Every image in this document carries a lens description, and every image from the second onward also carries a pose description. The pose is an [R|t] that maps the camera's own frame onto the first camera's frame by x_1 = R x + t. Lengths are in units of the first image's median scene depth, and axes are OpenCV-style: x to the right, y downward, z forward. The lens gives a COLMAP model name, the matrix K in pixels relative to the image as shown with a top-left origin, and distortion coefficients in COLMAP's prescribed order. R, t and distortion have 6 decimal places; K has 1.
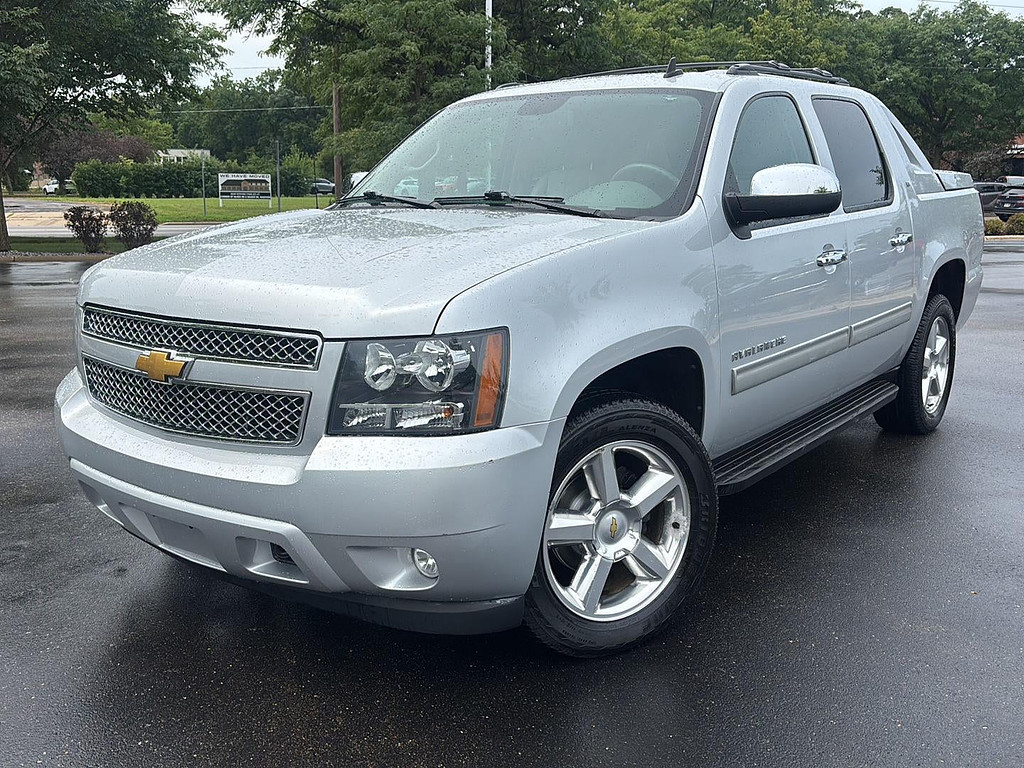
lens RADIAL K [[940.7, 0, 514.7], [0, 940.7, 389.2], [0, 0, 1]] dist [0.021410, -0.003718]
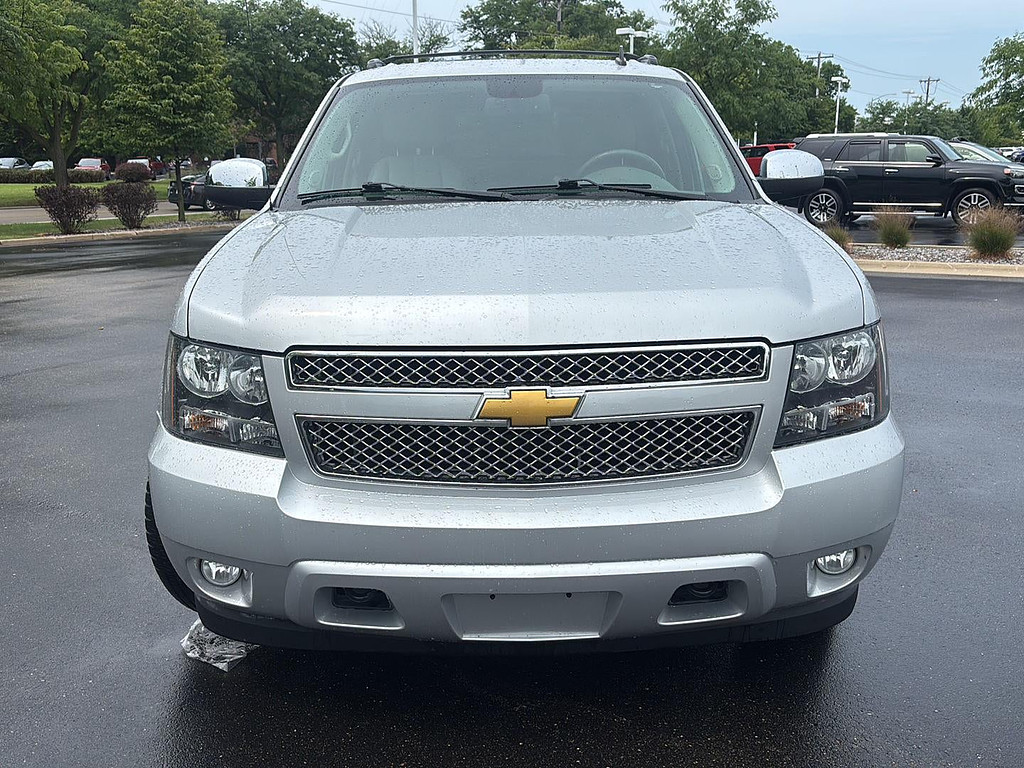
lens RADIAL K [[940.7, 0, 514.7], [0, 940.7, 389.2], [0, 0, 1]] dist [0.021410, -0.003718]
pose [[0.795765, -0.146880, 0.587524, -0.940727], [0.139088, 0.988536, 0.058747, -0.098766], [-0.589417, 0.034968, 0.807072, 0.406961]]
